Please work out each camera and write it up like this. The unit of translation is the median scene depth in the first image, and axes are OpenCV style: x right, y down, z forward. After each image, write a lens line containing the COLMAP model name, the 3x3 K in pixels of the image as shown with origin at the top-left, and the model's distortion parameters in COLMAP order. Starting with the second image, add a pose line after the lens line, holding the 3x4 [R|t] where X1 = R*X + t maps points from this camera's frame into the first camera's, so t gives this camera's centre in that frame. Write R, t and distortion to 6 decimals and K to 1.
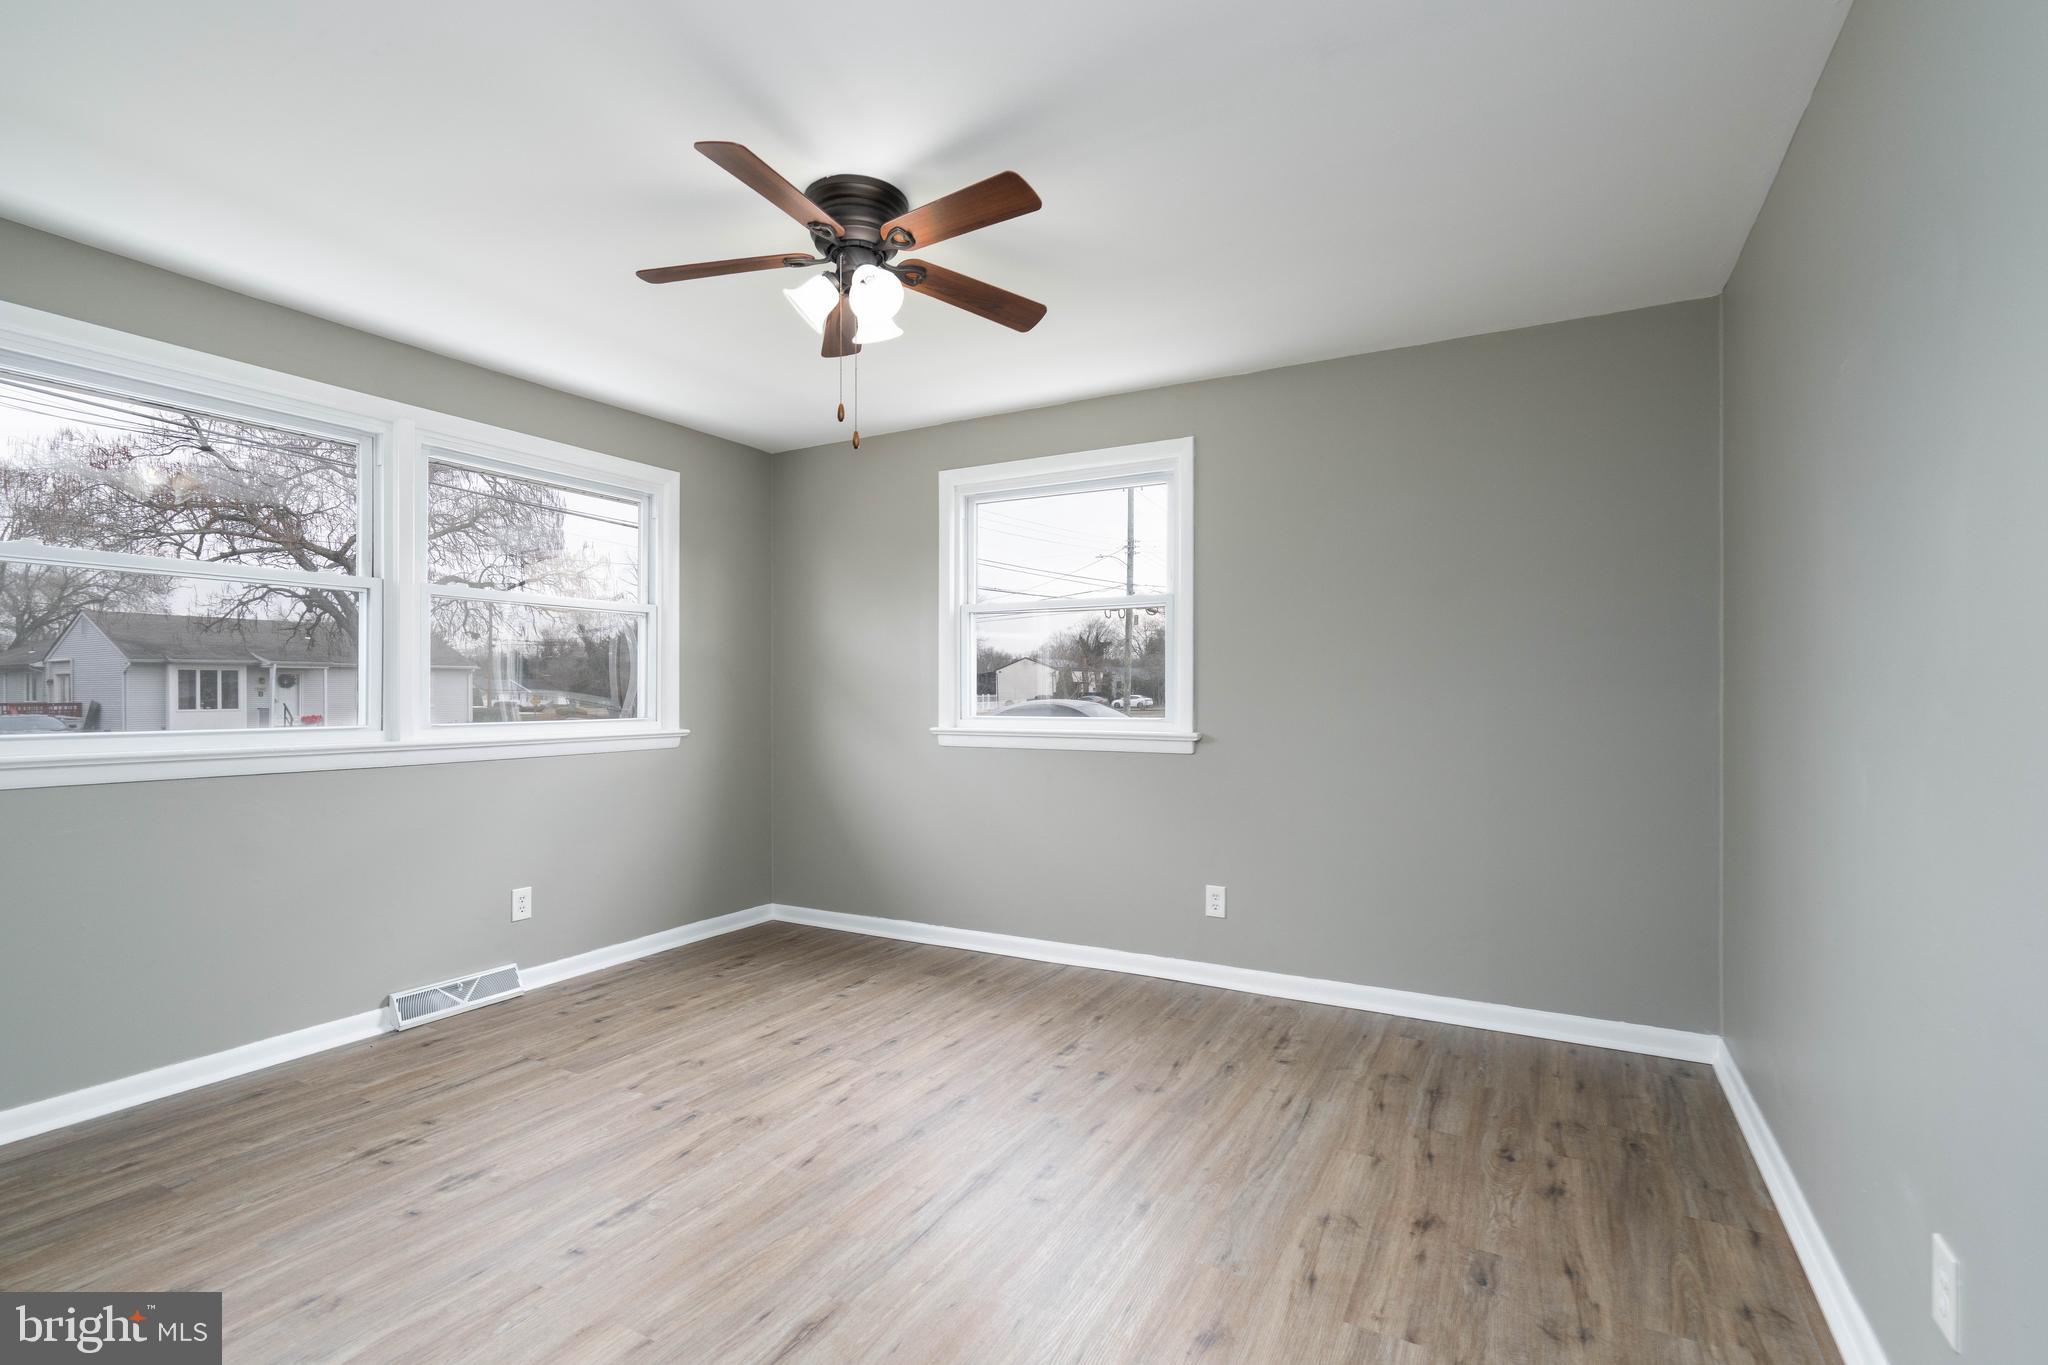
lens RADIAL K [[937.3, 0, 1017.9], [0, 937.3, 693.3], [0, 0, 1]] dist [0.001010, -0.000035]
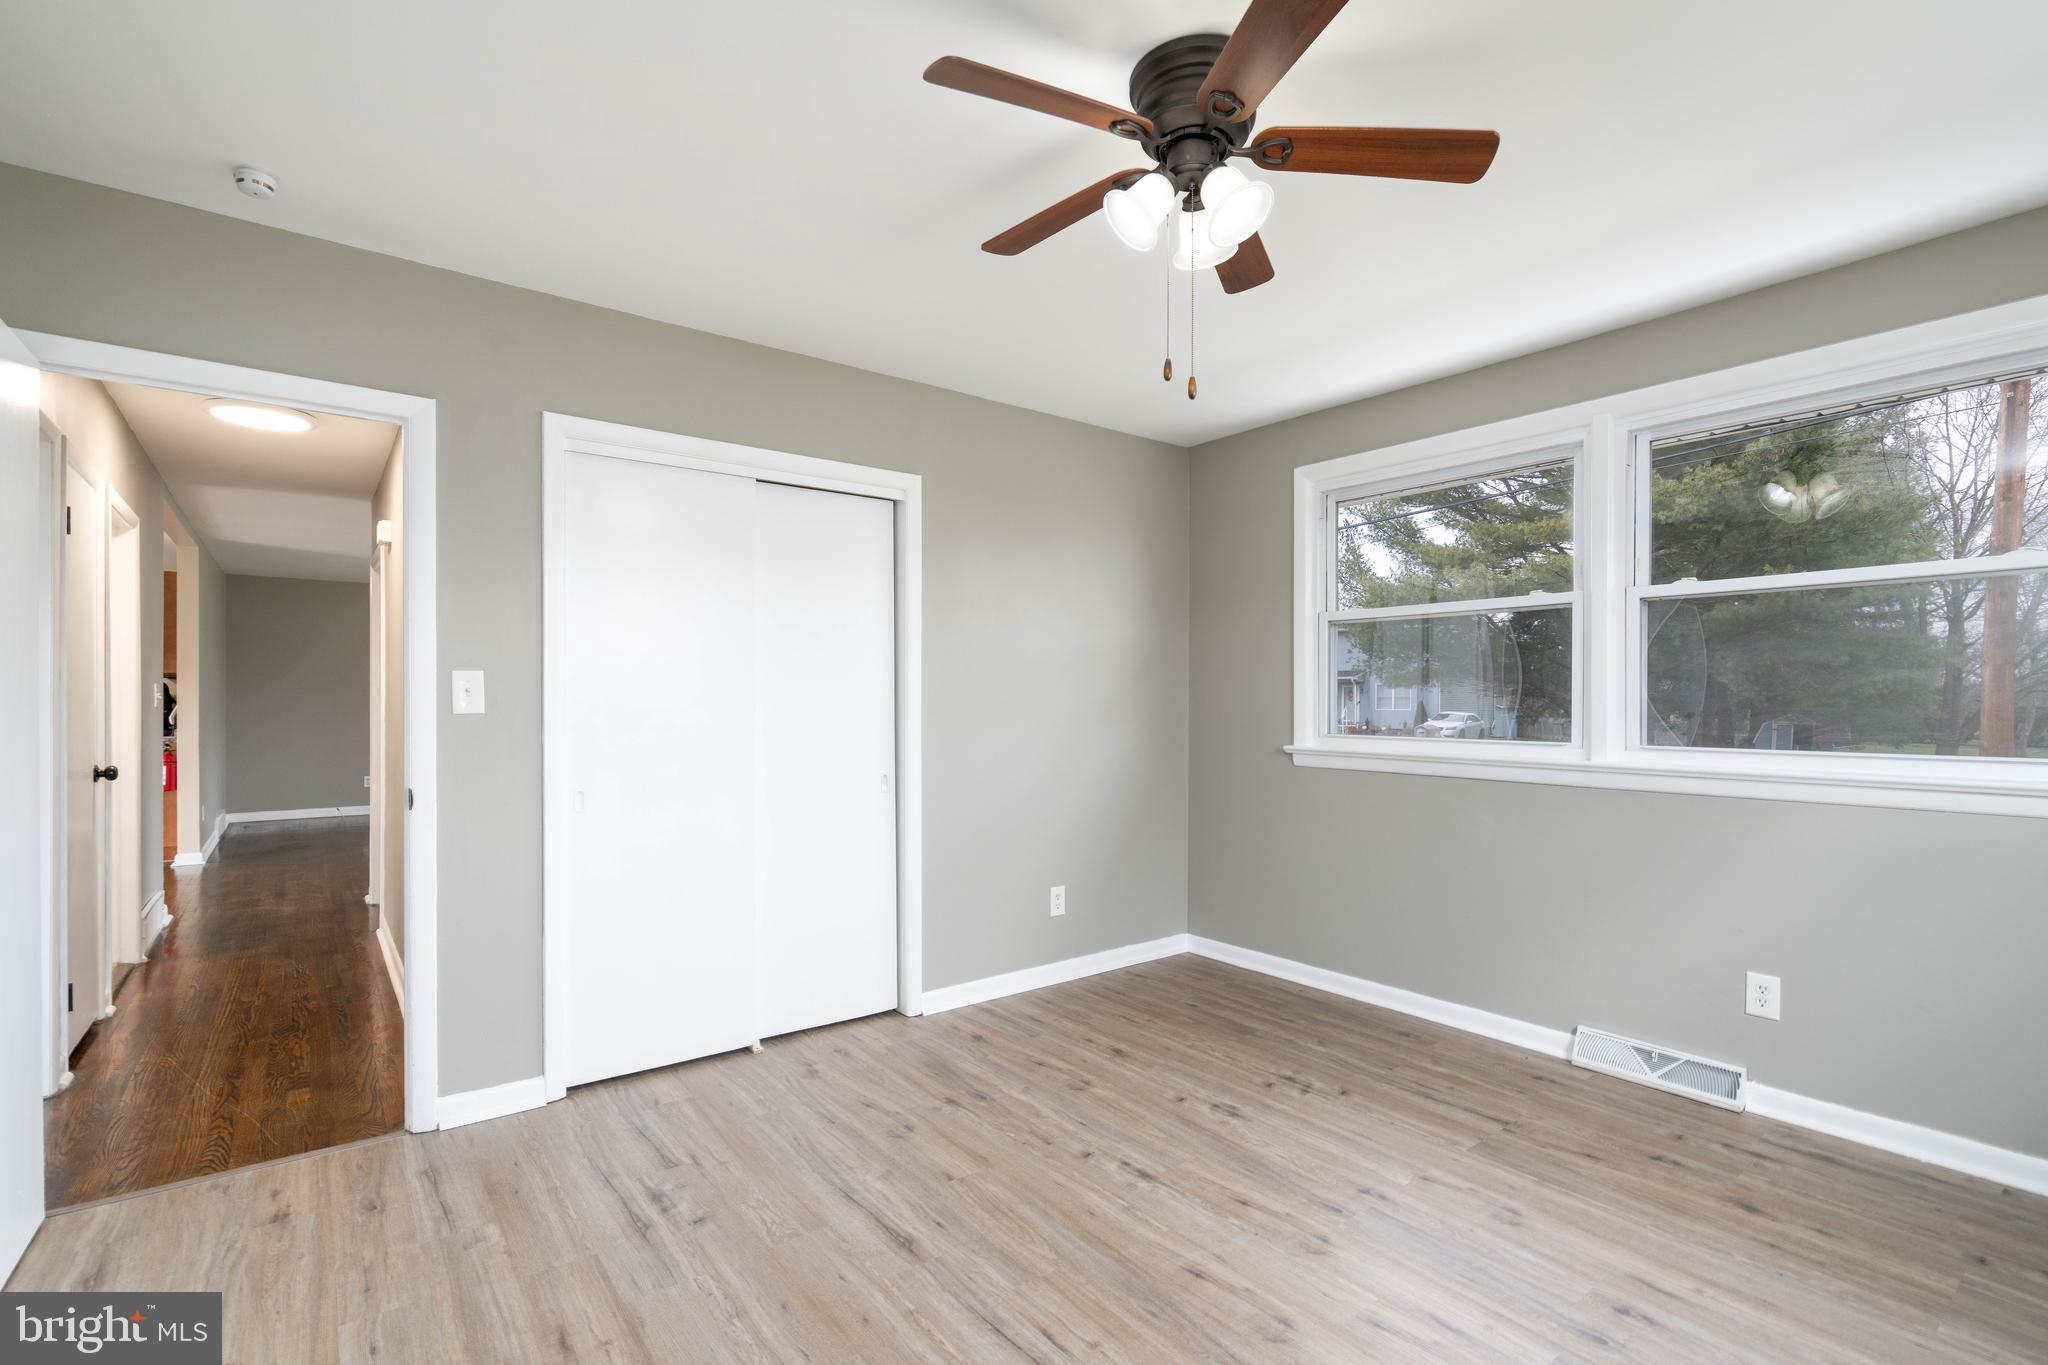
lens RADIAL K [[937.3, 0, 1017.9], [0, 937.3, 693.3], [0, 0, 1]] dist [0.001010, -0.000035]
pose [[-0.392057, -0.009098, -0.919896, 0.504928], [-0.004333, 0.999958, -0.008043, -0.007271], [0.919931, 0.000832, -0.392080, 0.979272]]
